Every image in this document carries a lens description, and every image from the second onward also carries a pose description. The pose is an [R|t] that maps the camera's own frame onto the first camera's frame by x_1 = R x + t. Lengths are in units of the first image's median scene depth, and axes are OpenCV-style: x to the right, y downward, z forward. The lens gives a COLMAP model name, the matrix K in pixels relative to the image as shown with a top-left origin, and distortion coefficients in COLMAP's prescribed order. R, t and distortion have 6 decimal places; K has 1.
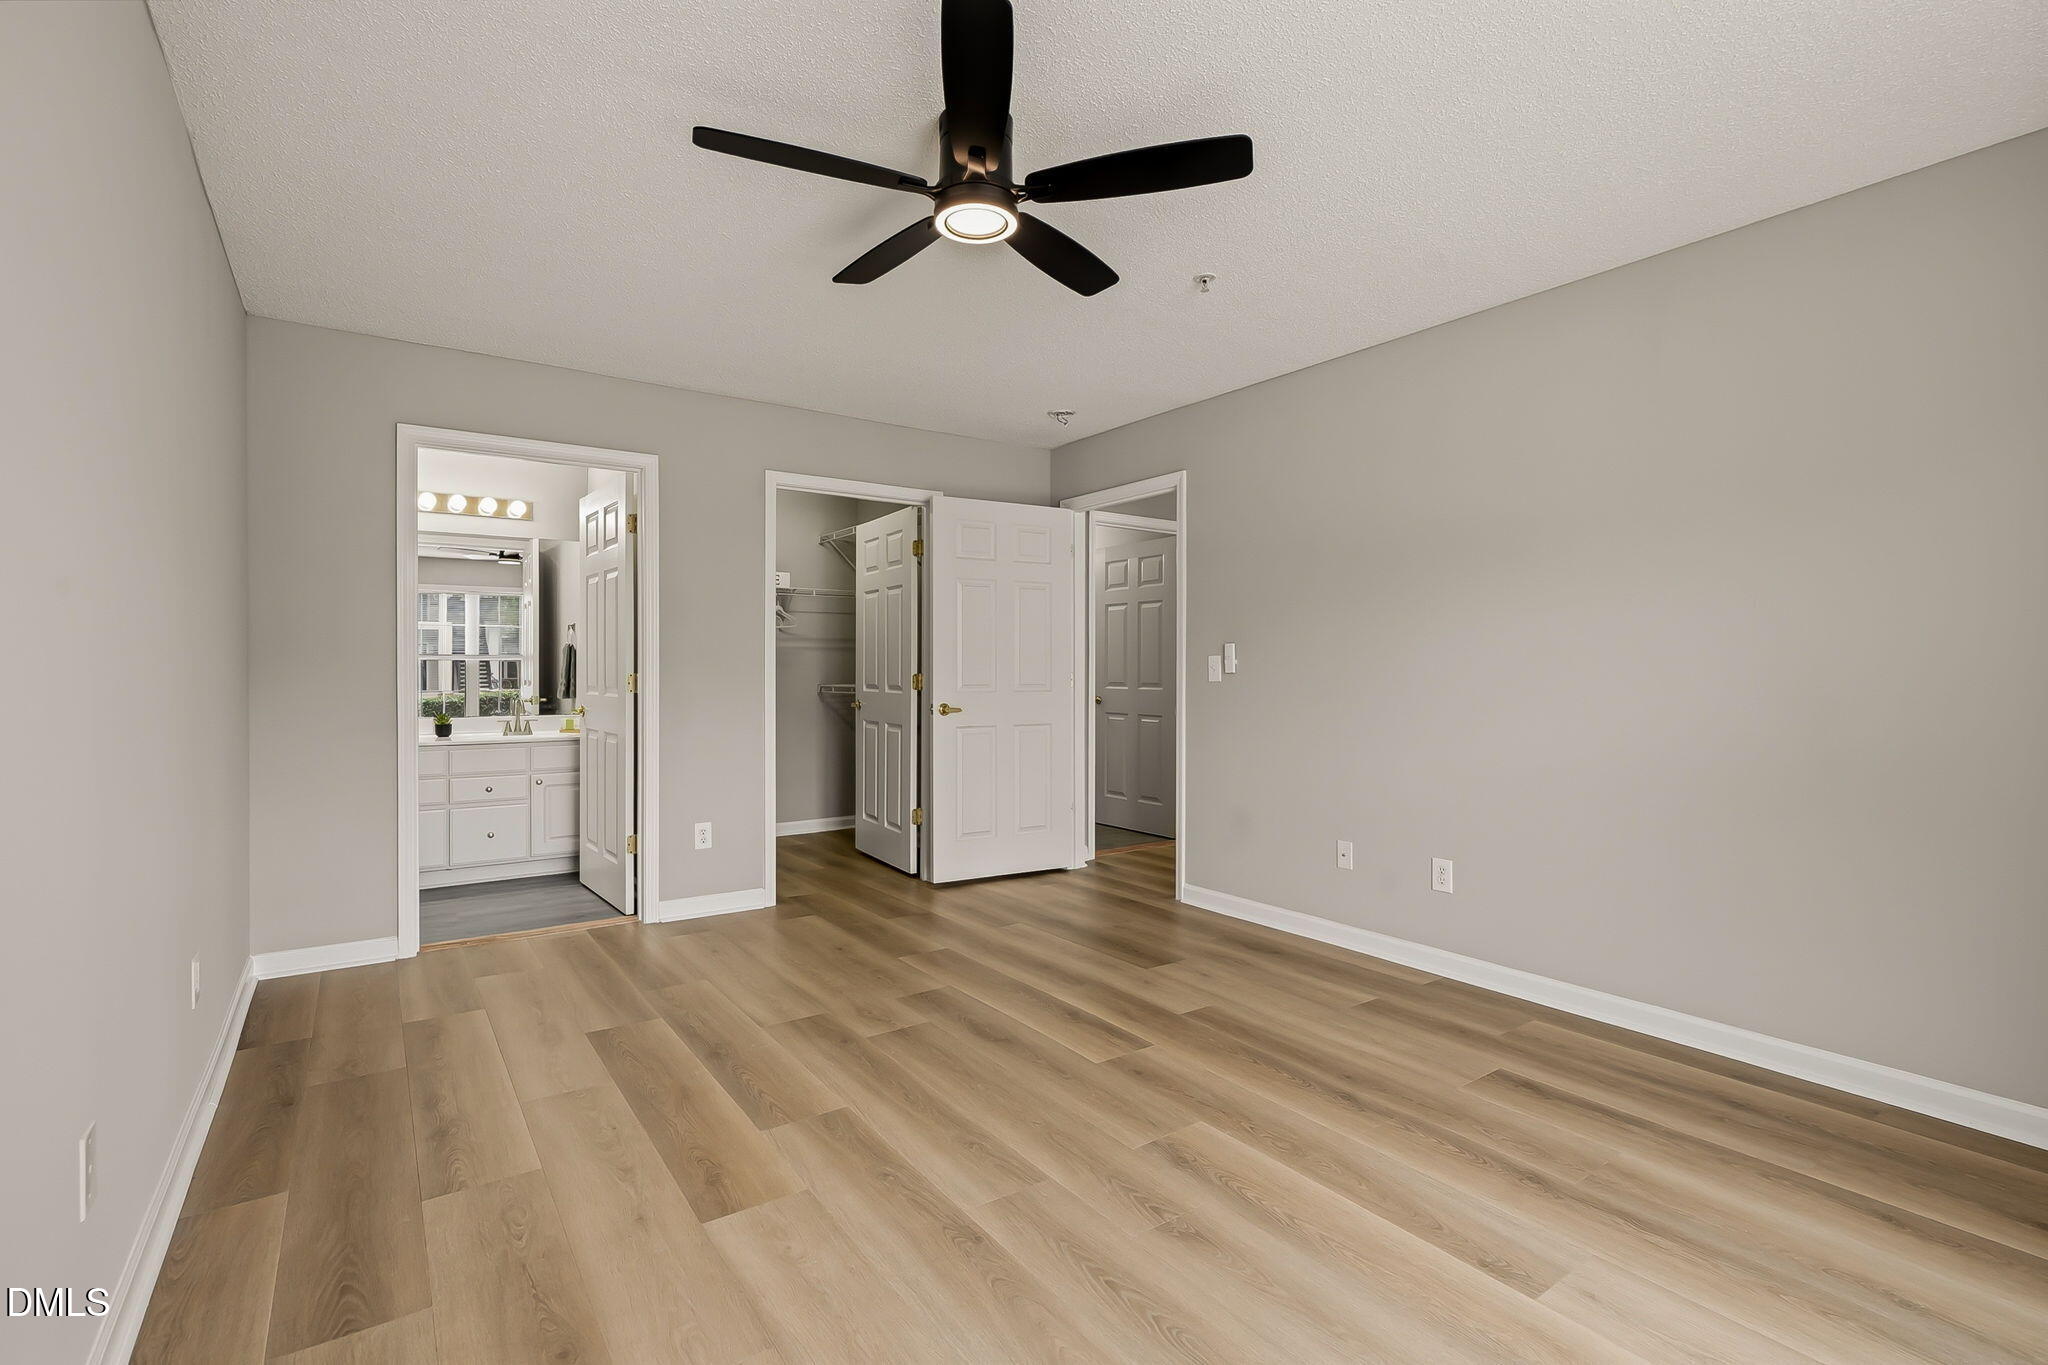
lens RADIAL K [[935.4, 0, 1017.5], [0, 935.4, 694.2], [0, 0, 1]] dist [0.004316, 0.000872]
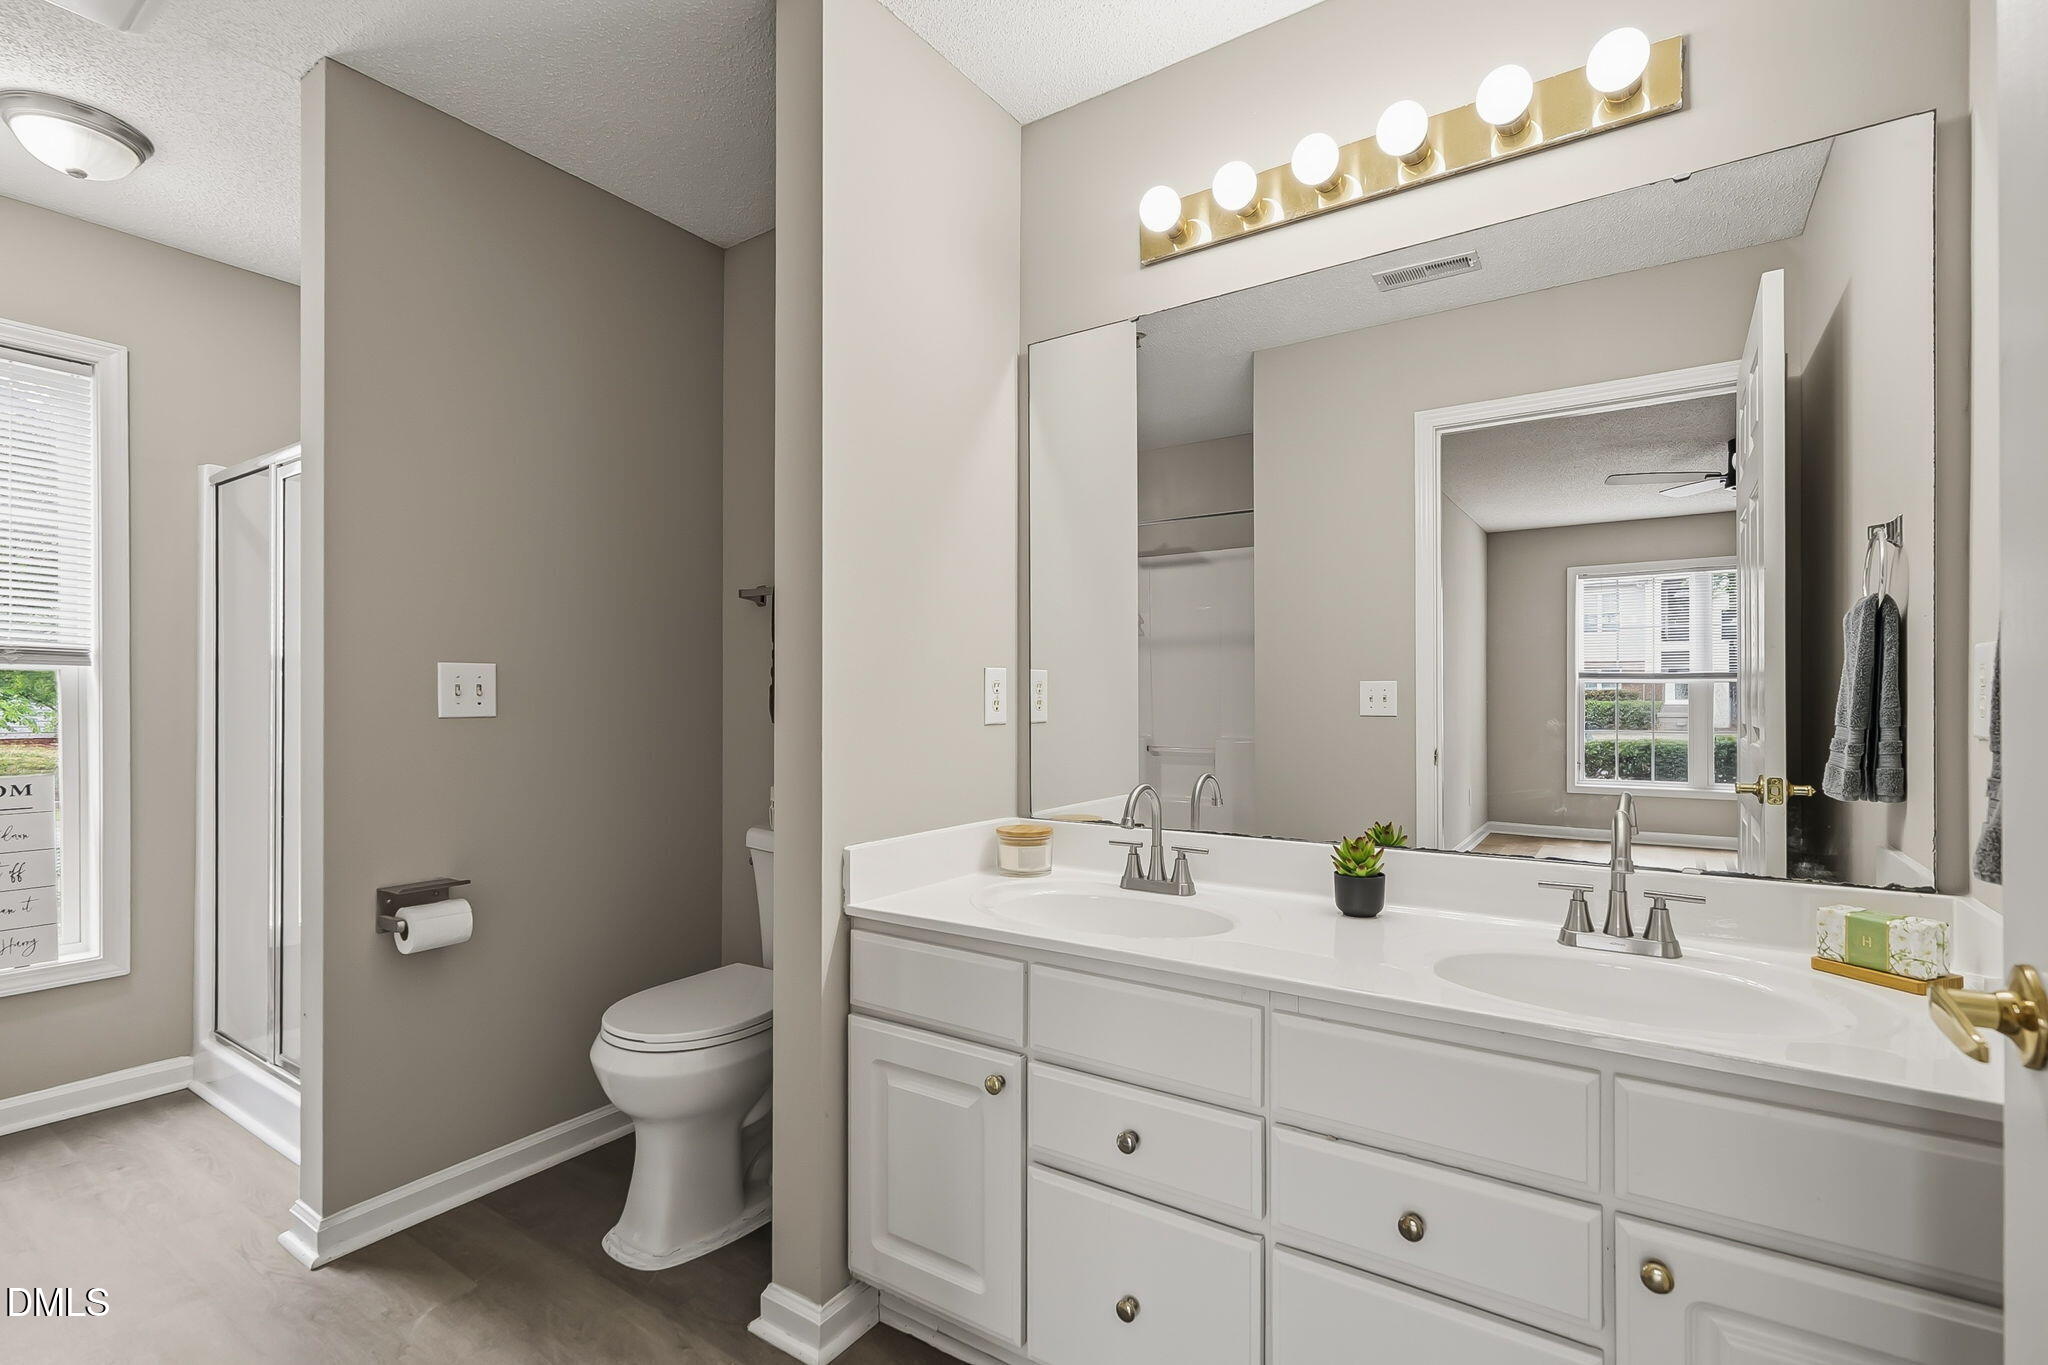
lens RADIAL K [[935.4, 0, 1017.5], [0, 935.4, 694.2], [0, 0, 1]] dist [0.004316, 0.000872]
pose [[0.350362, -0.010364, -0.936557, -0.407182], [-0.018308, 0.999672, -0.017911, -0.020148], [0.936435, 0.023422, 0.350057, 0.875419]]
